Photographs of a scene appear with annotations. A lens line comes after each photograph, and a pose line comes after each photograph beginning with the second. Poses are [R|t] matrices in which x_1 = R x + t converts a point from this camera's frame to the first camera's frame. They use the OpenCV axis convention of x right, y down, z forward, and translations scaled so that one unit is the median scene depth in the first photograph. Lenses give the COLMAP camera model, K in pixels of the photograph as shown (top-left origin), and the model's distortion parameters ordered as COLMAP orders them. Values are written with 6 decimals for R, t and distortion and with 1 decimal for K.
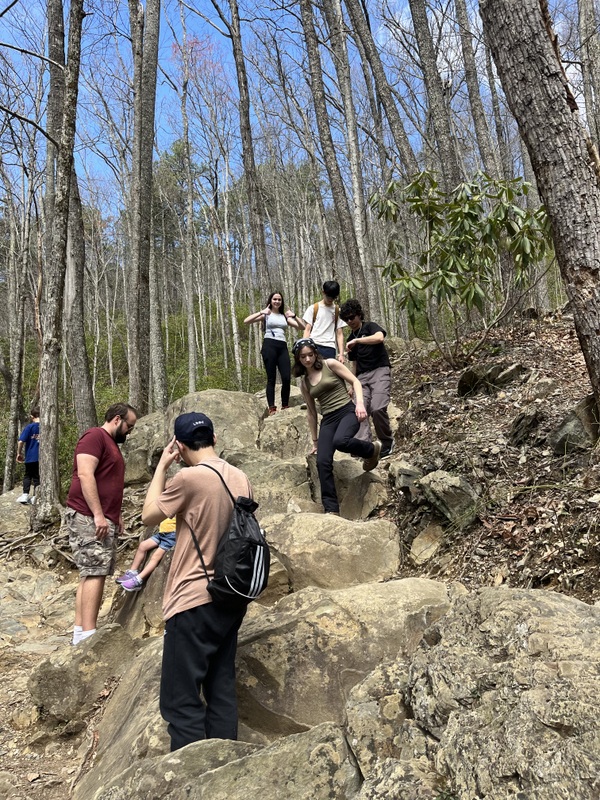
lens RADIAL K [[608.2, 0, 302.4], [0, 608.2, 400.3], [0, 0, 1]] dist [0.051014, -0.045479]
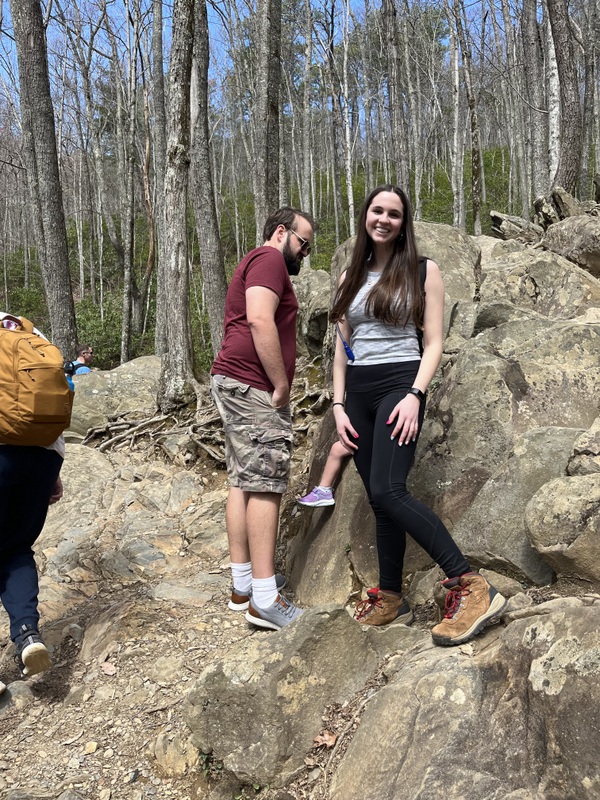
lens RADIAL K [[608.2, 0, 298.0], [0, 608.2, 401.7], [0, 0, 1]] dist [0.051014, -0.045479]
pose [[0.985398, 0.047992, -0.163366, -0.159117], [-0.017084, 0.982481, 0.185576, 0.060771], [0.169410, -0.180075, 0.968955, 0.319972]]
